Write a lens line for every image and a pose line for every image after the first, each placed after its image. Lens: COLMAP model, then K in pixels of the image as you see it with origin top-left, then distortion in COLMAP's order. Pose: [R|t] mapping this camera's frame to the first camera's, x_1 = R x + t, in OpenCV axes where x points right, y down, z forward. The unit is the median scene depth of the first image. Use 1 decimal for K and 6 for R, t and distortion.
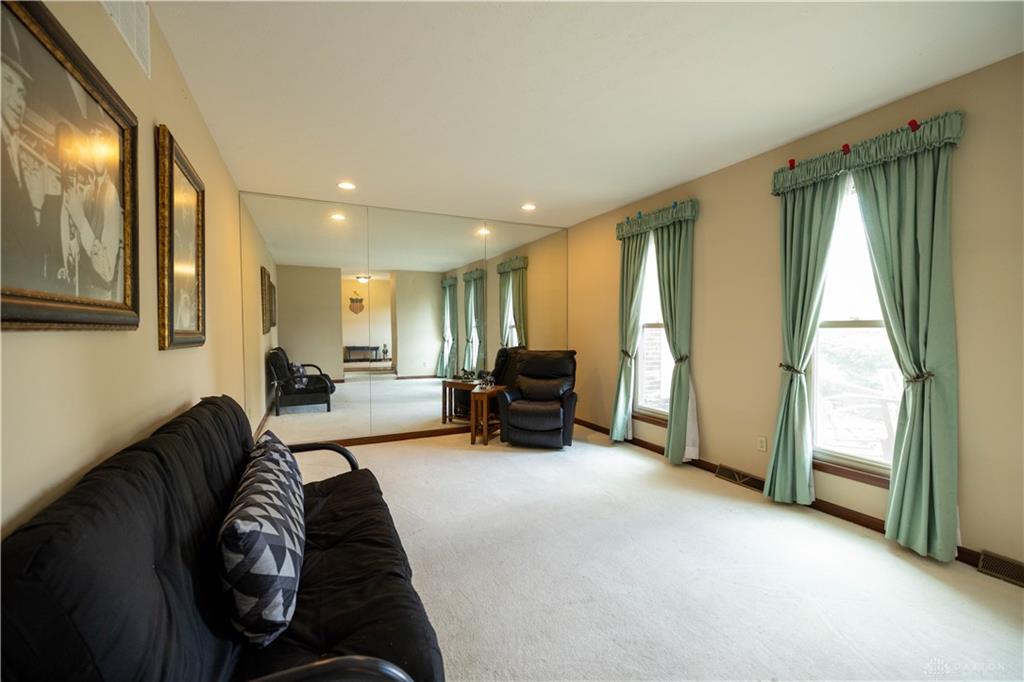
lens RADIAL K [[432.0, 0, 510.7], [0, 432.0, 342.1], [0, 0, 1]] dist [0.001812, -0.000066]
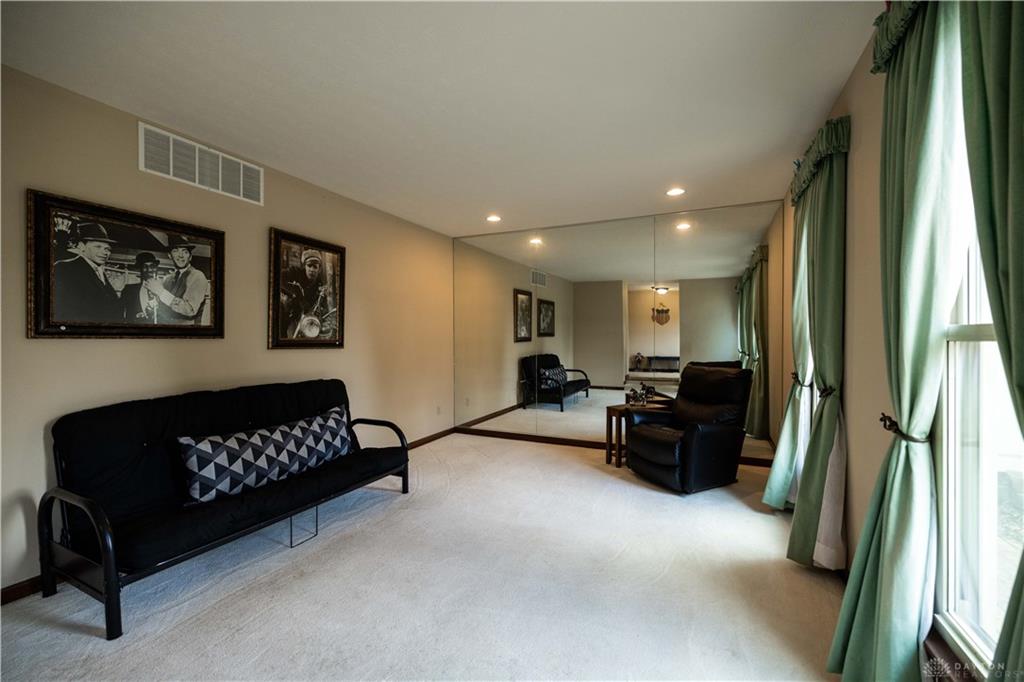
lens RADIAL K [[423.2, 0, 512.0], [0, 423.2, 341.0], [0, 0, 1]] dist [-0.000241, -0.000114]
pose [[0.638779, 0.009278, -0.769335, 0.499924], [-0.029632, 0.999482, -0.012551, -0.010366], [0.768820, 0.030814, 0.638723, 0.256762]]
